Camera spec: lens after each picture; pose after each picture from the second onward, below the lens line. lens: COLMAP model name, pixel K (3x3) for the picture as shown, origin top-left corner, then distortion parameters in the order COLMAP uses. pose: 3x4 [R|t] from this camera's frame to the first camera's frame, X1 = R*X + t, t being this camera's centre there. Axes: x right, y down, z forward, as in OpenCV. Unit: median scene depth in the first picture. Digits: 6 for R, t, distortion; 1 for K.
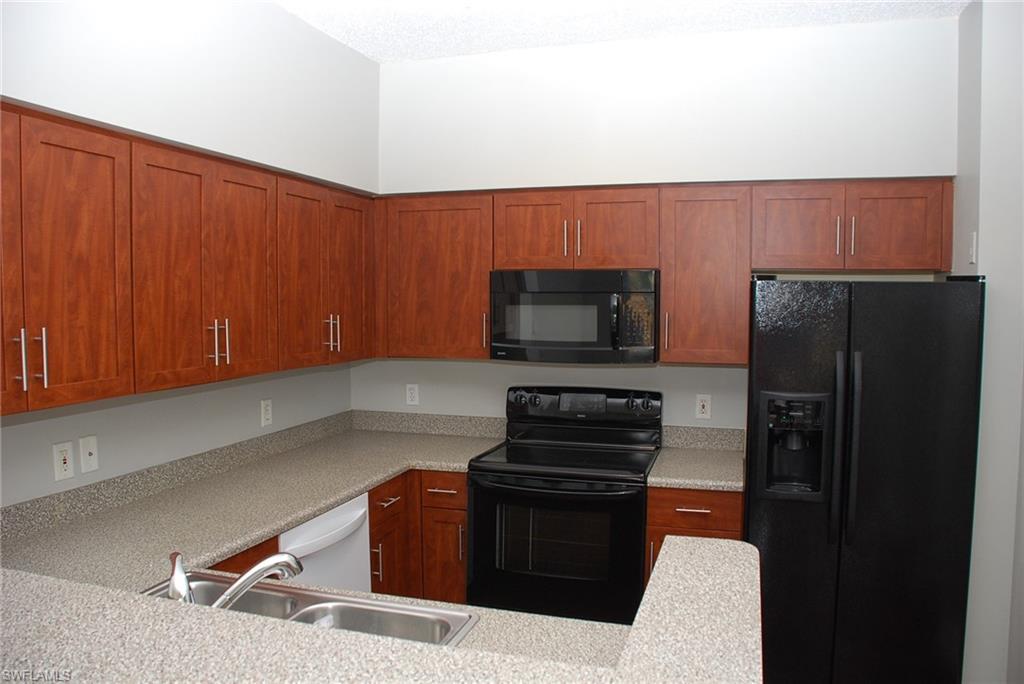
lens RADIAL K [[776.7, 0, 508.6], [0, 776.7, 342.7], [0, 0, 1]] dist [-0.133784, 0.026173]
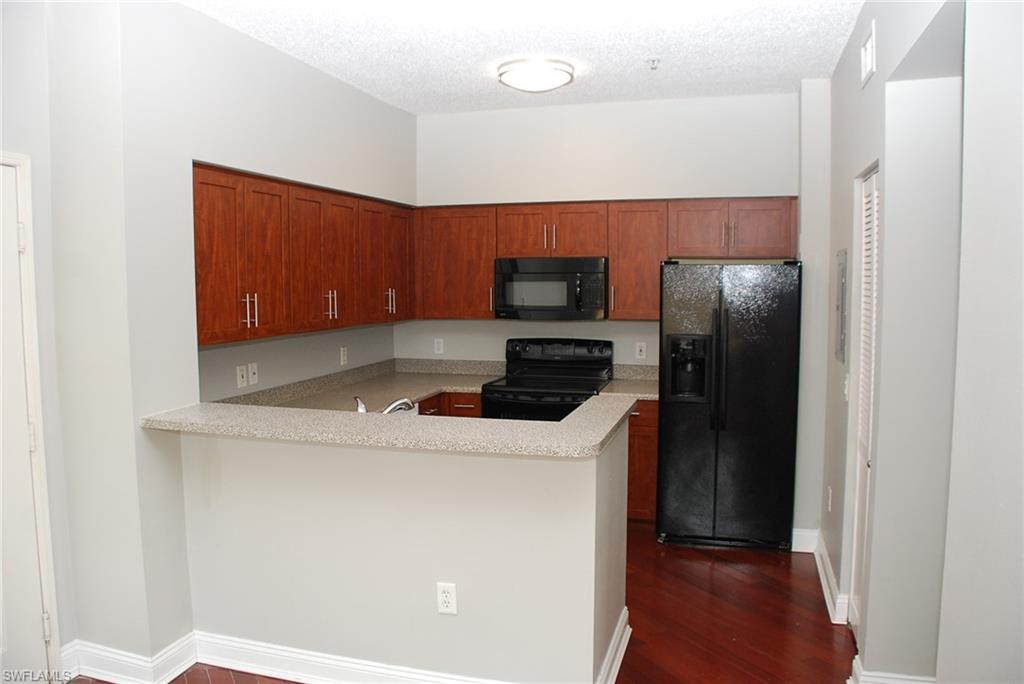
lens RADIAL K [[776.7, 0, 517.1], [0, 776.7, 341.4], [0, 0, 1]] dist [-0.133784, 0.026173]
pose [[0.999704, -0.007576, 0.023114, -0.017406], [0.007072, 0.999737, 0.021835, 0.034508], [-0.023273, -0.021665, 0.999494, -0.509226]]
